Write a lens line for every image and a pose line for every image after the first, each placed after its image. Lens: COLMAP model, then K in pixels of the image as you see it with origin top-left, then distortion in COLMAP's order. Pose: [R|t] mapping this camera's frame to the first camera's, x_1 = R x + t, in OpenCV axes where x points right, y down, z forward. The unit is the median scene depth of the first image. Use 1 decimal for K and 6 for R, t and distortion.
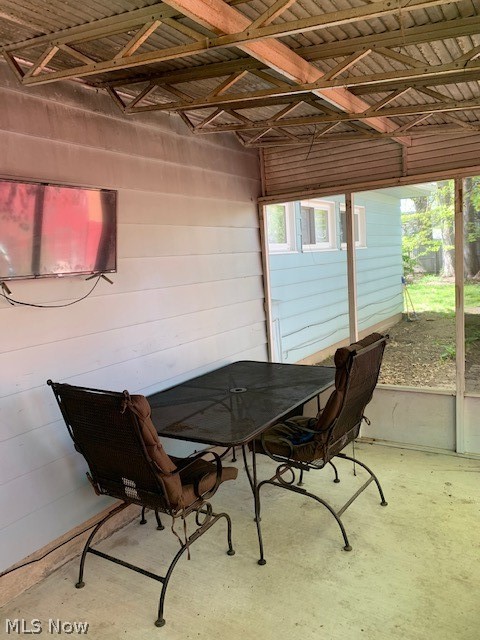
lens RADIAL K [[485.6, 0, 242.5], [0, 485.6, 324.8], [0, 0, 1]] dist [0.028871, -0.042370]
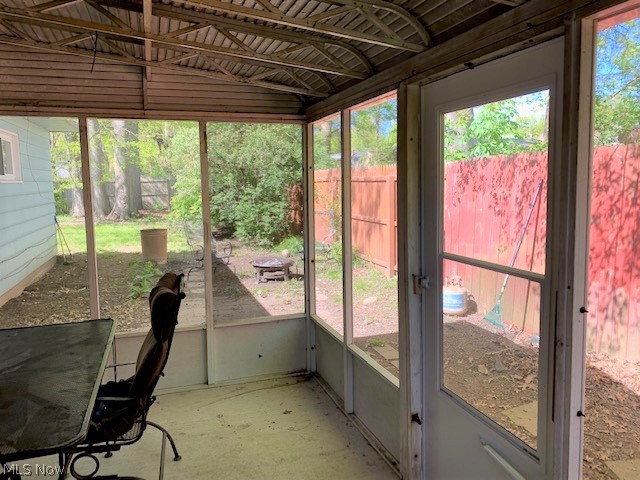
lens RADIAL K [[485.6, 0, 319.0], [0, 485.6, 233.5], [0, 0, 1]] dist [0.028871, -0.042370]
pose [[0.633457, -0.025860, 0.773346, -0.199602], [0.075839, 0.996704, -0.028791, -0.007998], [-0.770053, 0.076888, 0.633330, 0.145987]]
